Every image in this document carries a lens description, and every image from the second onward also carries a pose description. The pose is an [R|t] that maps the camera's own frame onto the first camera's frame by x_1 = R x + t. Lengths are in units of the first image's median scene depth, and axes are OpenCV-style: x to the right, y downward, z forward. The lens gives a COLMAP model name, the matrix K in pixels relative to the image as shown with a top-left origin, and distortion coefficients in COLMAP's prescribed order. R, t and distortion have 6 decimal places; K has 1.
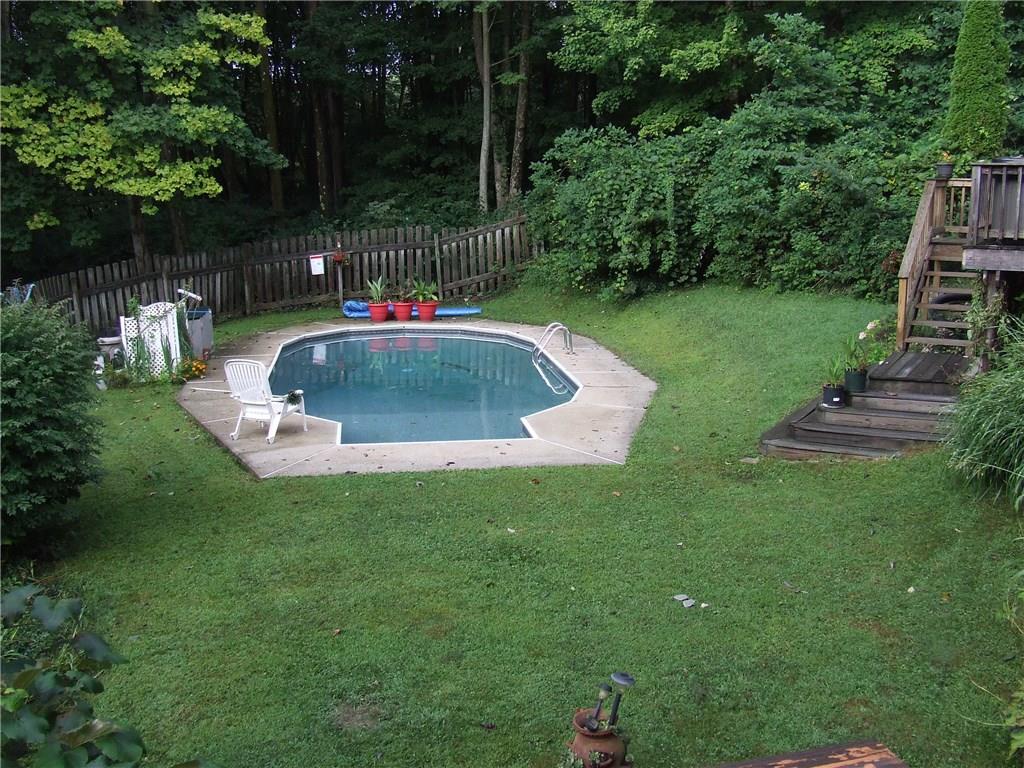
lens RADIAL K [[1127.4, 0, 506.6], [0, 1127.4, 382.2], [0, 0, 1]] dist [-0.051771, 0.000000]
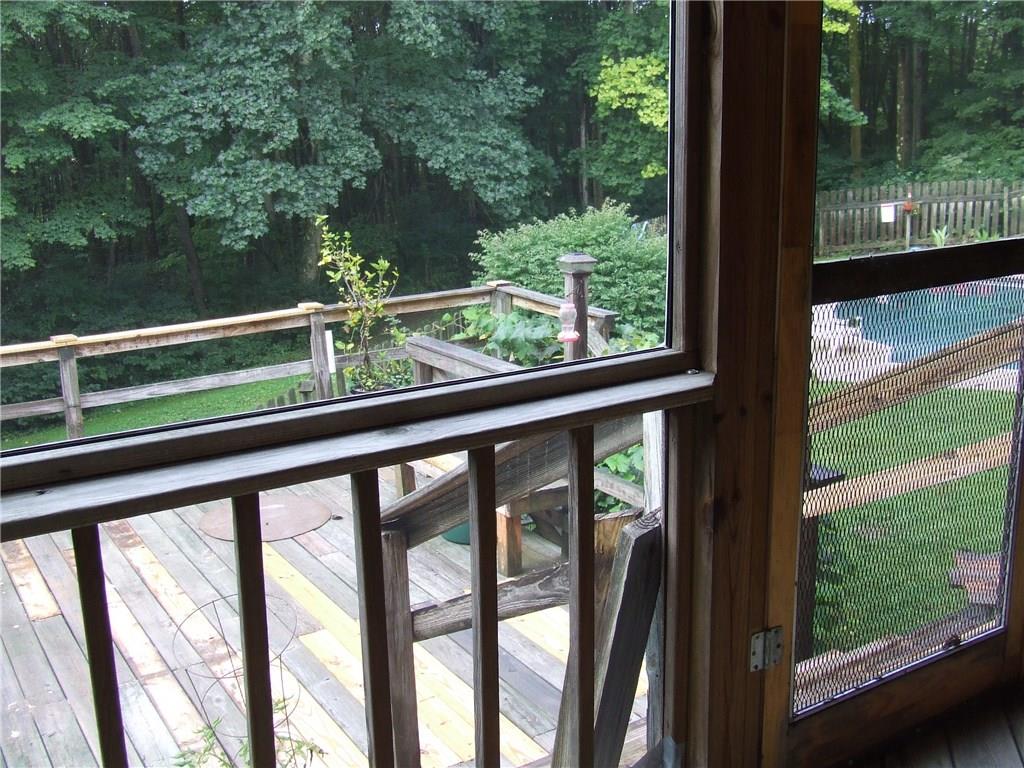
lens RADIAL K [[1127.4, 0, 508.3], [0, 1127.4, 380.6], [0, 0, 1]] dist [-0.051771, 0.000000]
pose [[0.879496, 0.092421, -0.466845, 0.030090], [-0.069427, 0.995384, 0.066263, 0.010858], [0.470814, -0.025866, 0.881853, -0.134791]]
